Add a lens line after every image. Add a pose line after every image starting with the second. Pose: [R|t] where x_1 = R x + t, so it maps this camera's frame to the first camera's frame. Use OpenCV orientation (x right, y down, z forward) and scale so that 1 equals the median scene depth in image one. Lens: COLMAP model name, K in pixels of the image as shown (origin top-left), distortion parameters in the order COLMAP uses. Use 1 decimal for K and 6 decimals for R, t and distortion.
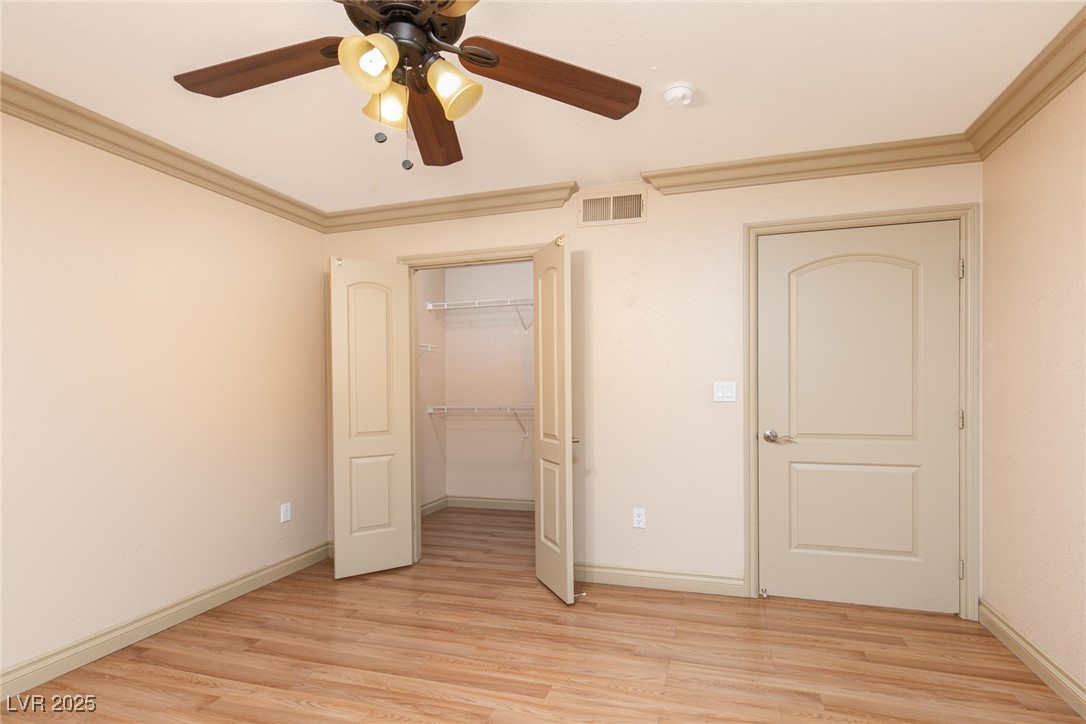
lens RADIAL K [[491.9, 0, 587.4], [0, 491.9, 384.5], [0, 0, 1]] dist [0.002172, 0.000078]
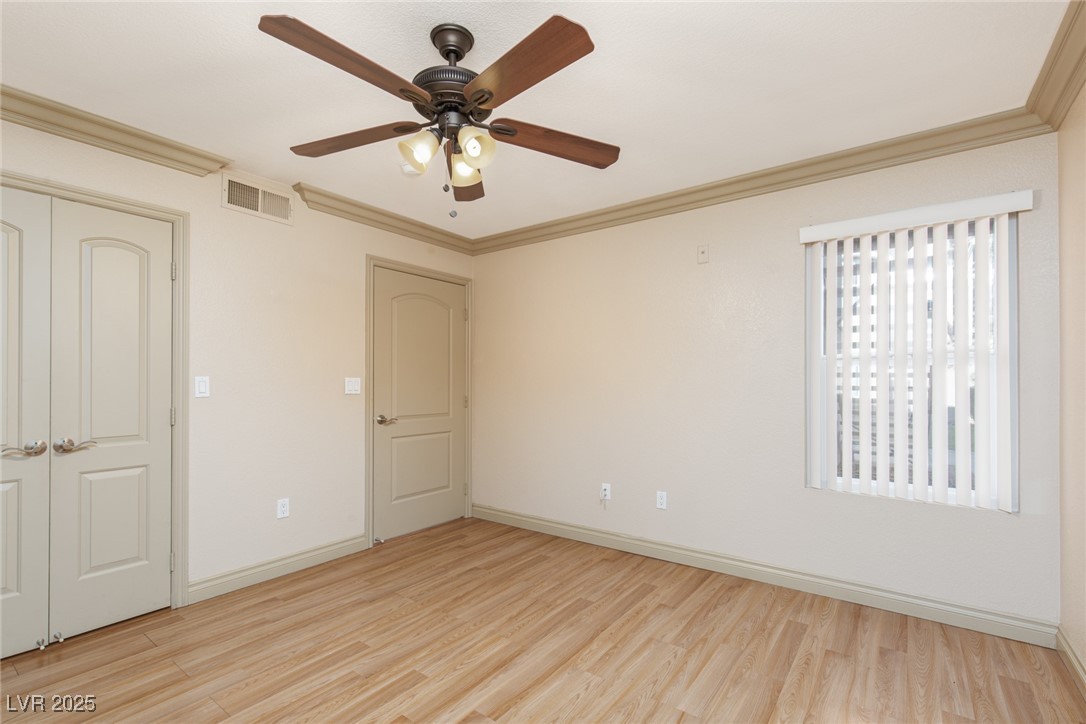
lens RADIAL K [[478.9, 0, 531.8], [0, 478.9, 372.9], [0, 0, 1]] dist [-0.001053, -0.000156]
pose [[0.387245, 0.024867, 0.921642, -0.682181], [-0.007995, 0.999689, -0.023613, 0.006874], [-0.921942, 0.001775, 0.387323, 0.138340]]
